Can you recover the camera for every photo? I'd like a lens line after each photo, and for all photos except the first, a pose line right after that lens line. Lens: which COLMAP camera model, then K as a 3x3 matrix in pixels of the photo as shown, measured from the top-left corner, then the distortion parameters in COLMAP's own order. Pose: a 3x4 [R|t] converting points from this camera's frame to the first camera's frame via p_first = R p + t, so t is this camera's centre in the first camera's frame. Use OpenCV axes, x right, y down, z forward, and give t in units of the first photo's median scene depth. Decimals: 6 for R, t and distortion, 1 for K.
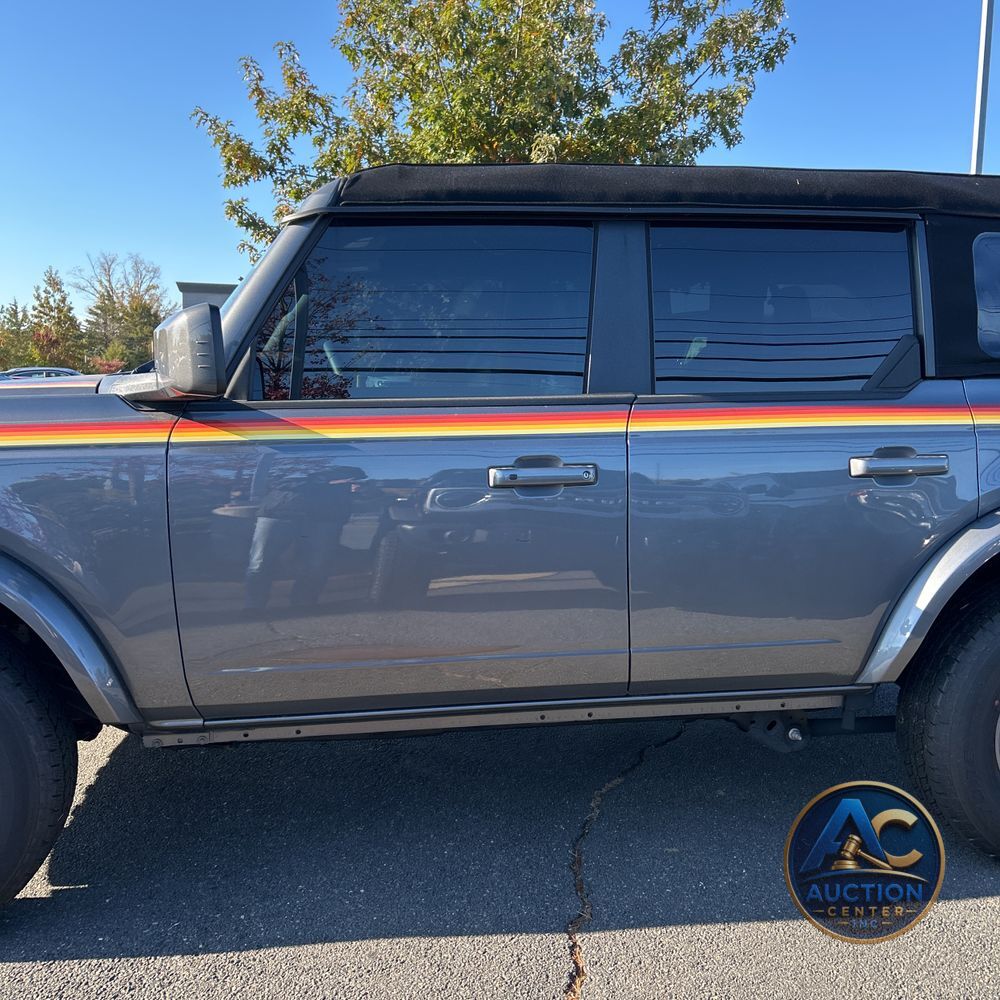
lens RADIAL K [[1000.5, 0, 512.0], [0, 1000.5, 488.0], [0, 0, 1]] dist [0.013614, -0.000807]
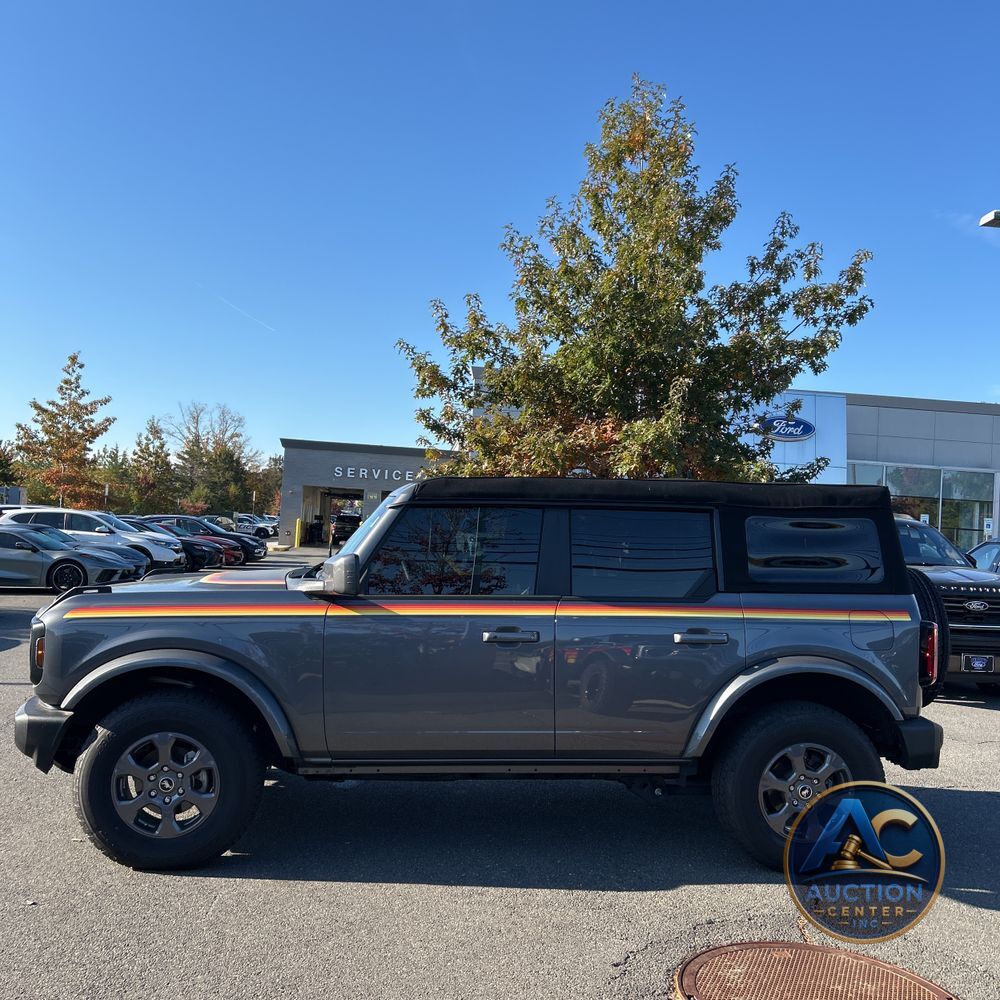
lens RADIAL K [[994.0, 0, 493.8], [0, 994.0, 503.6], [0, 0, 1]] dist [0.147328, -0.299248]
pose [[0.996677, 0.036843, -0.072641, -0.089157], [-0.046299, 0.990017, -0.133124, 0.001367], [0.067011, 0.136044, 0.988434, -0.248286]]
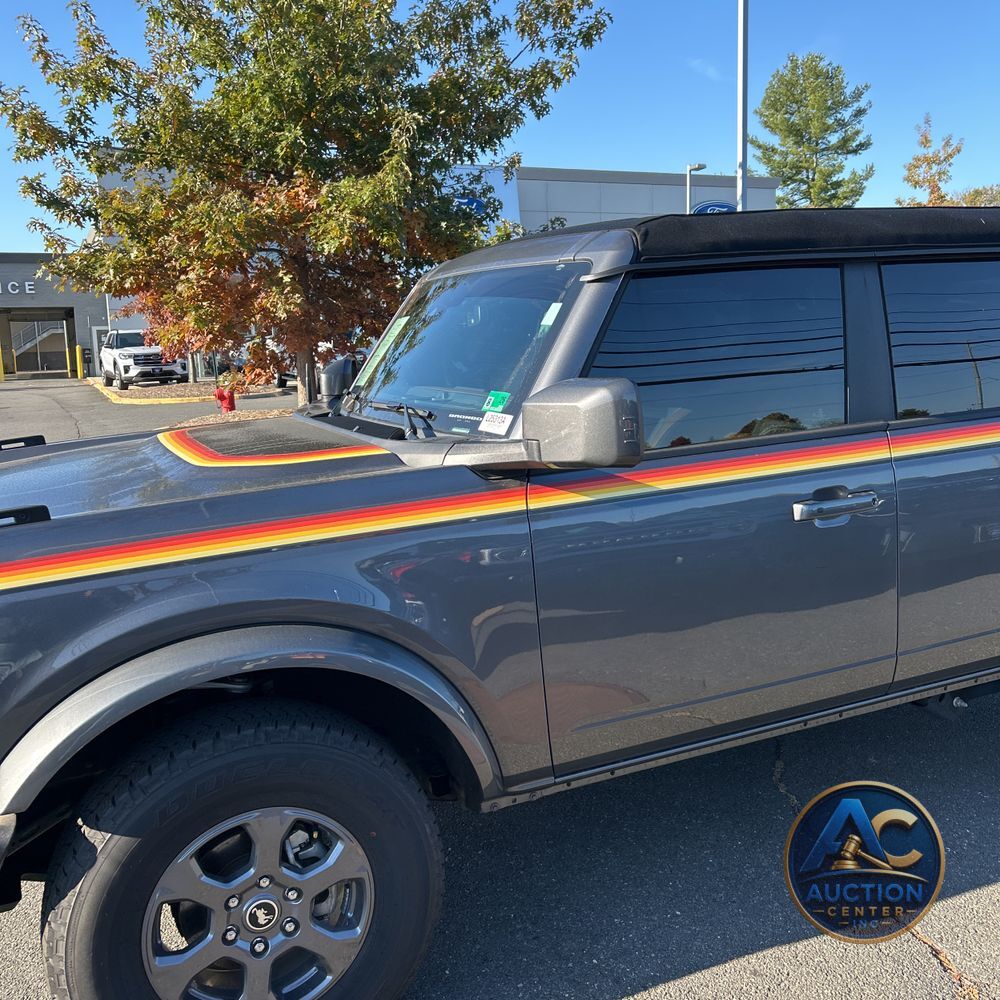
lens RADIAL K [[995.3, 0, 491.4], [0, 995.3, 485.8], [0, 0, 1]] dist [0.013033, -0.015238]
pose [[0.964582, -0.085145, 0.249663, -0.124147], [0.074214, 0.995839, 0.052893, -0.024745], [-0.253128, -0.032491, 0.966887, 0.012294]]
